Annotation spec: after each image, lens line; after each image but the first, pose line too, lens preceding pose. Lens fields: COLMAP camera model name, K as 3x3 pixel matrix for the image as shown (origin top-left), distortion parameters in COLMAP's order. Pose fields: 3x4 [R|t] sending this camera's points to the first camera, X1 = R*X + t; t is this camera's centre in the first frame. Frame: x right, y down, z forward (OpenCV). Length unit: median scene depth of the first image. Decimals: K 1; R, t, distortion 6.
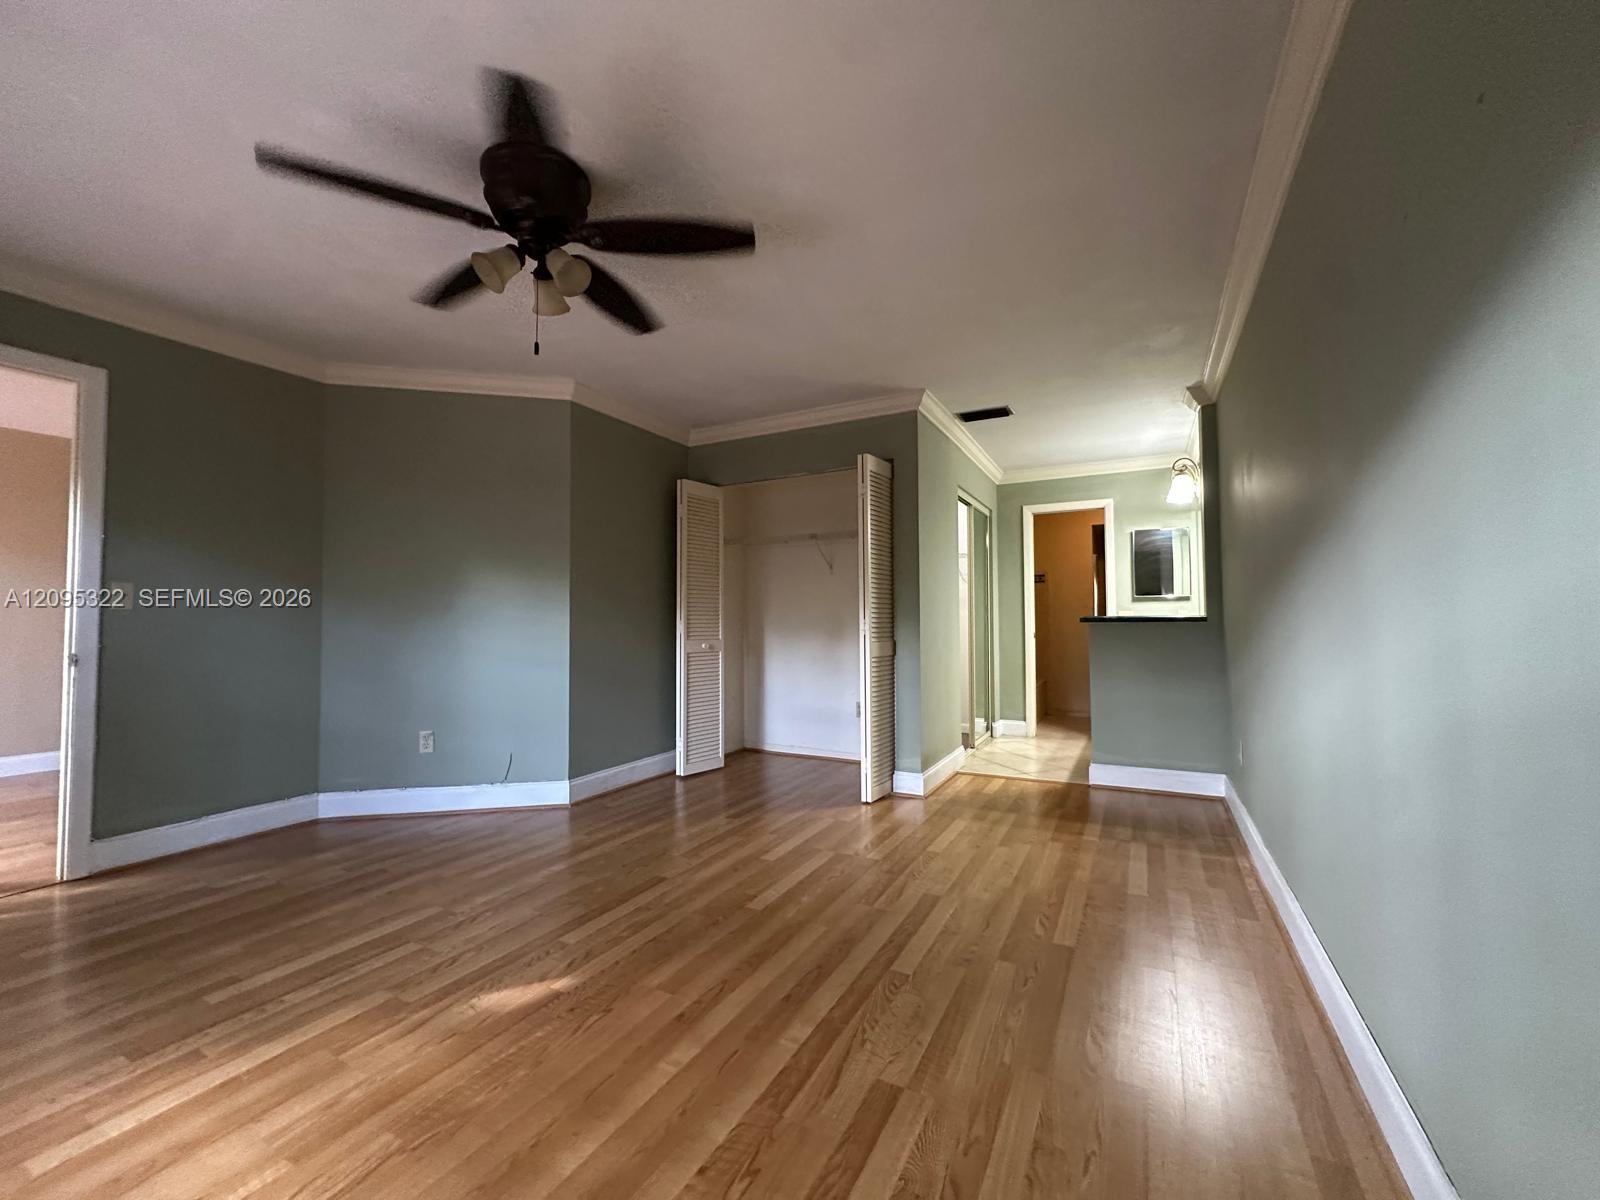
lens RADIAL K [[638.9, 0, 800.0], [0, 638.9, 600.0], [0, 0, 1]] dist [0.000864, 0.000584]
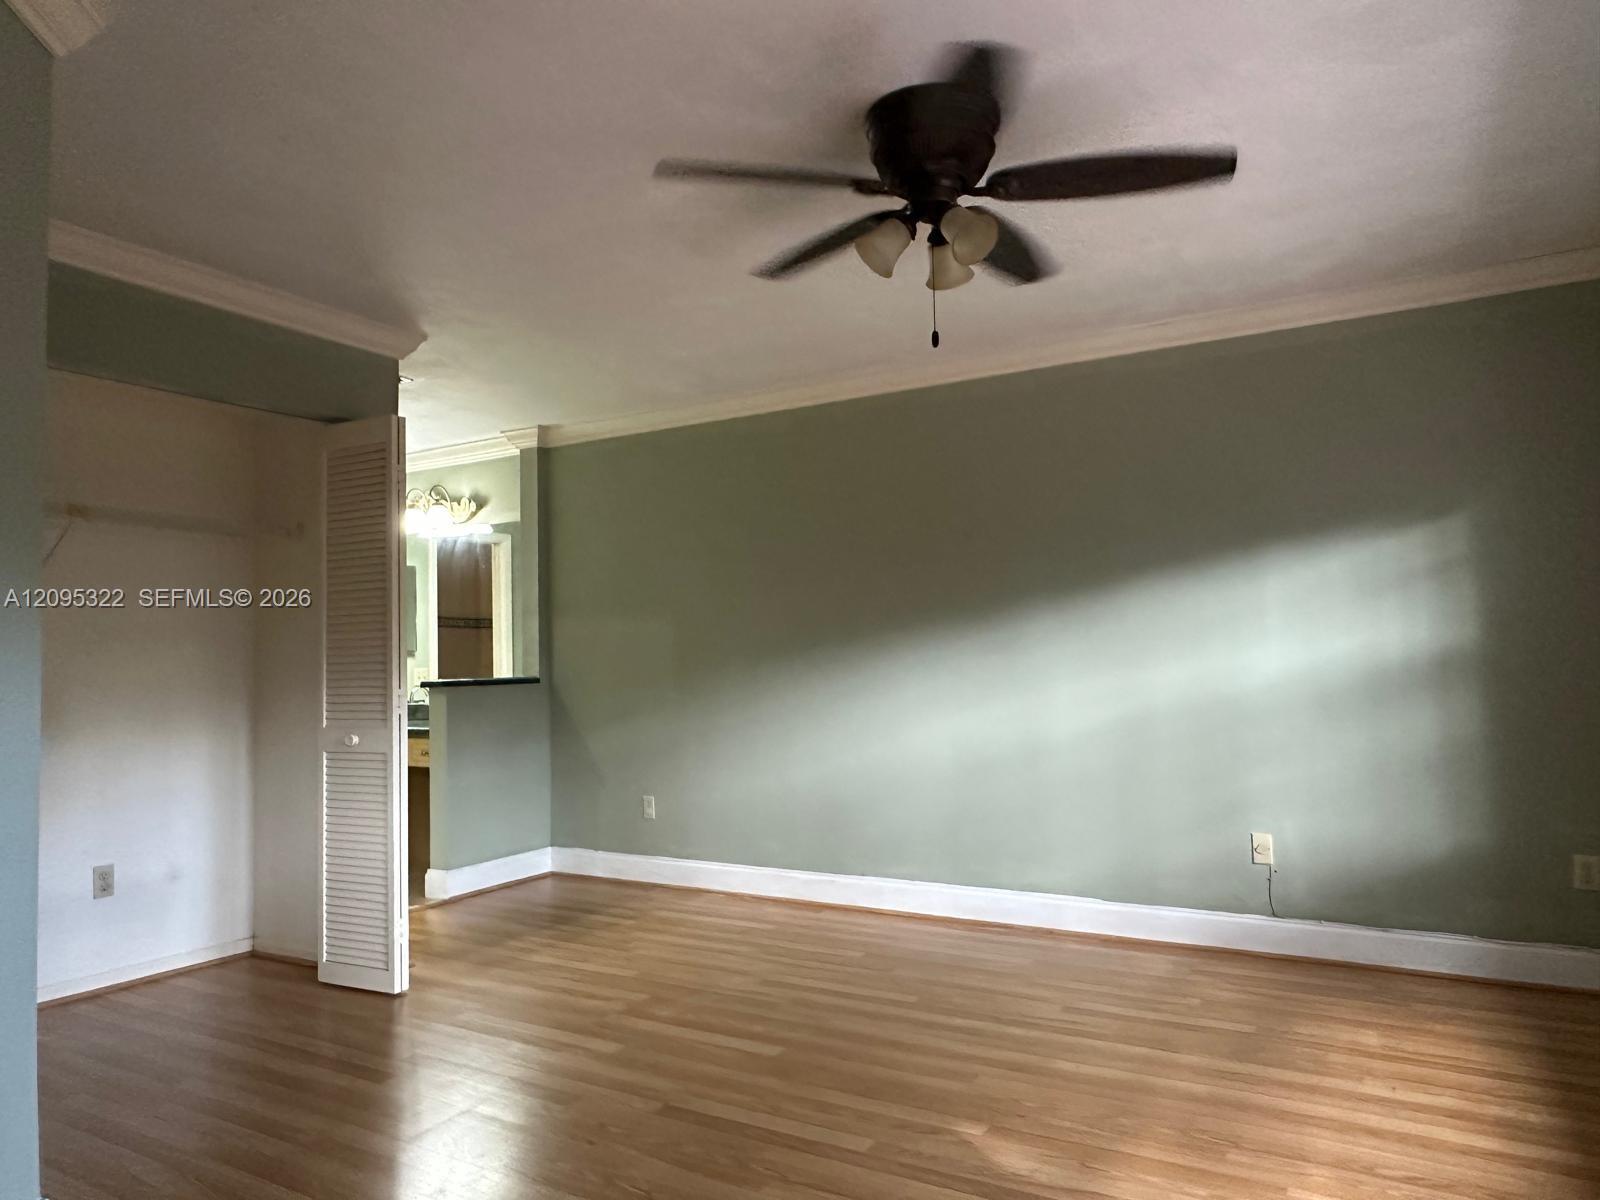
lens RADIAL K [[1057.4, 0, 800.0], [0, 1057.4, 600.0], [0, 0, 1]] dist [-0.000613, 0.000778]
pose [[0.042317, 0.059922, 0.997306, -1.680663], [-0.010507, 0.998171, -0.059529, 0.004753], [-0.999049, -0.007960, 0.042869, 1.104958]]
